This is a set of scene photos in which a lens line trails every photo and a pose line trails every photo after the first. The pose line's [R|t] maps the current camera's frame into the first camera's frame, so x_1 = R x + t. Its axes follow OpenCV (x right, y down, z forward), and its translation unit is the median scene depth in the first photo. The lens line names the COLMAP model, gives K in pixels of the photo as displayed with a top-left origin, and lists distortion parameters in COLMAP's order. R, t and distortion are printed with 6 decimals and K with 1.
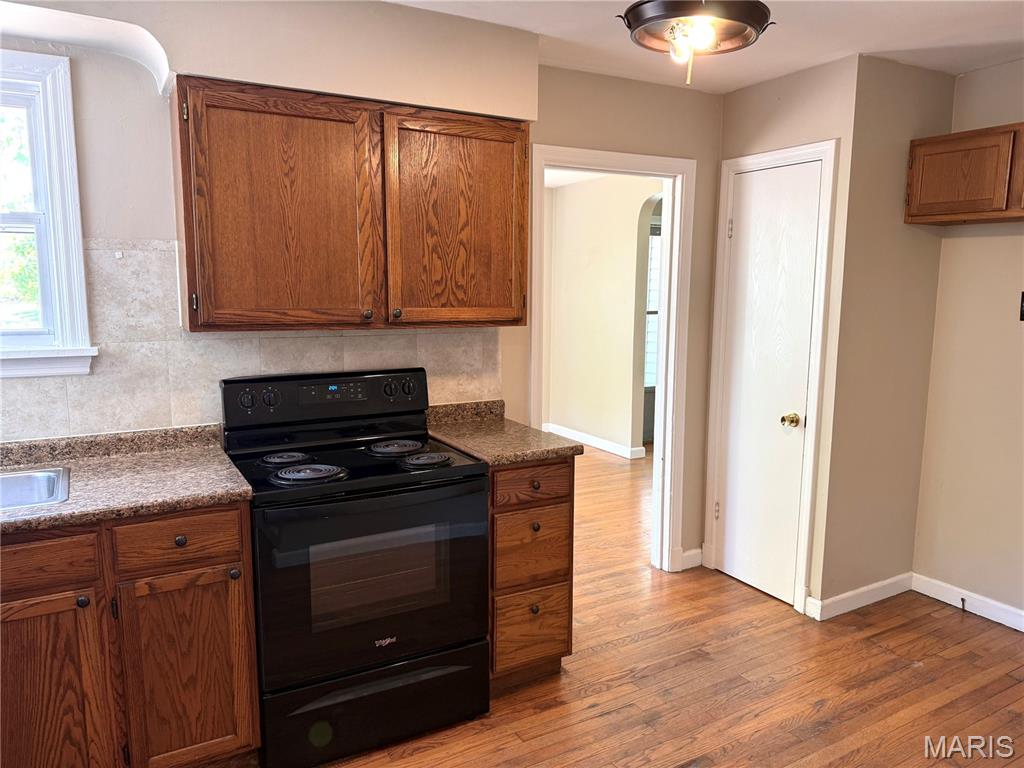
lens RADIAL K [[727.1, 0, 512.0], [0, 727.1, 384.0], [0, 0, 1]] dist [0.092881, -0.004547]
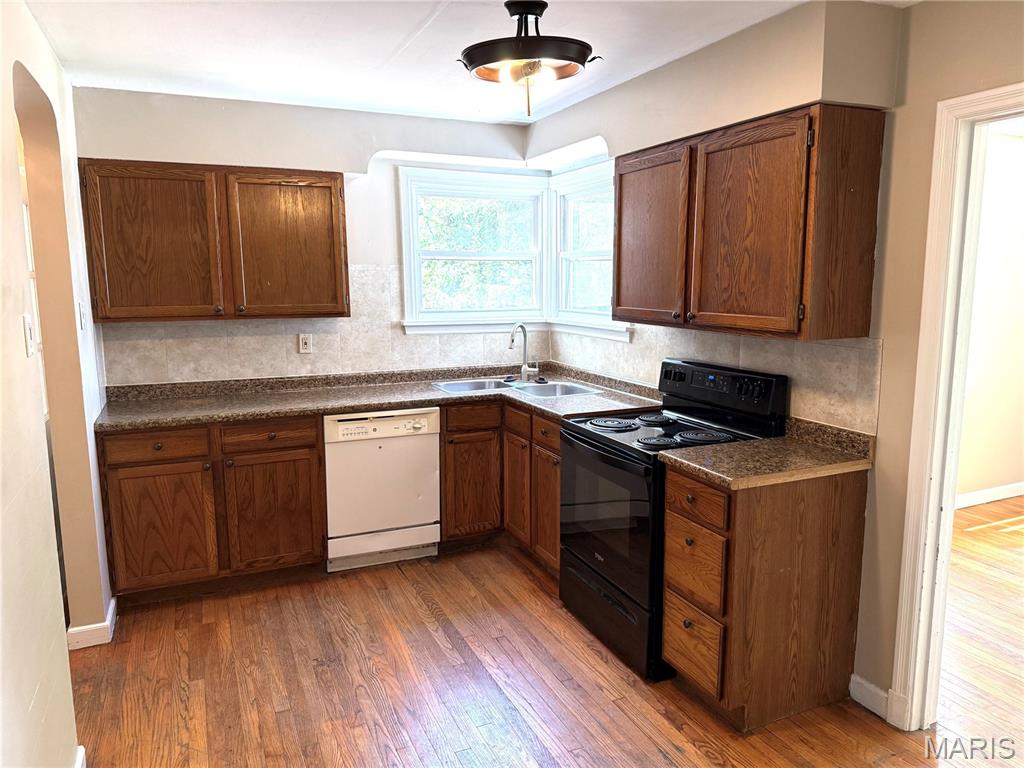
lens RADIAL K [[727.1, 0, 512.0], [0, 727.1, 384.0], [0, 0, 1]] dist [0.092881, -0.004547]
pose [[-0.085333, 0.146975, -0.985452, 0.960719], [-0.132691, 0.978573, 0.157440, -0.129237], [0.987477, 0.144196, -0.064002, 0.770698]]
